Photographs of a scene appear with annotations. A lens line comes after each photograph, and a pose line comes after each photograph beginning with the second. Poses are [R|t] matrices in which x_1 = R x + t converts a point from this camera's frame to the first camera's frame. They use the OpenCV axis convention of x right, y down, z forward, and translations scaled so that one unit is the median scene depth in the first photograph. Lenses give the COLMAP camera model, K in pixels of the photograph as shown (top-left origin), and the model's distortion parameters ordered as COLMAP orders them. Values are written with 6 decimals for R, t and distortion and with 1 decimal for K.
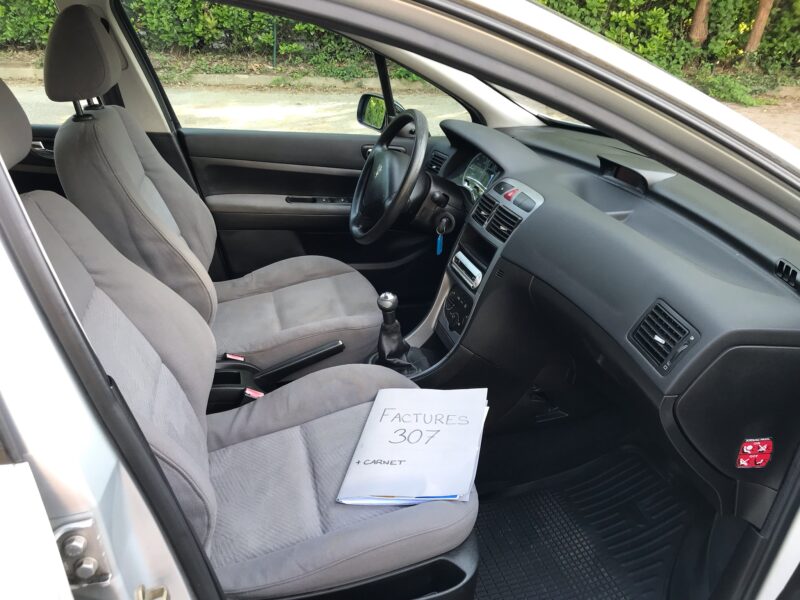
lens RADIAL K [[650.5, 0, 400.0], [0, 650.5, 300.0], [0, 0, 1]] dist [0.008195, -0.004383]
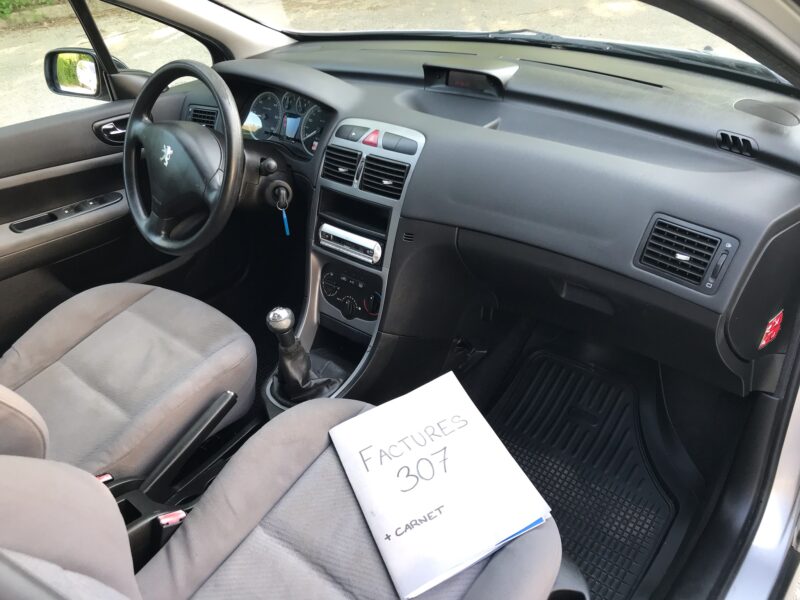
lens RADIAL K [[650.5, 0, 400.0], [0, 650.5, 300.0], [0, 0, 1]] dist [0.008195, -0.004383]
pose [[0.822645, -0.384708, 0.418635, -0.222269], [0.324676, 0.922317, 0.209562, -0.138472], [-0.466734, -0.036474, 0.883645, 0.268459]]
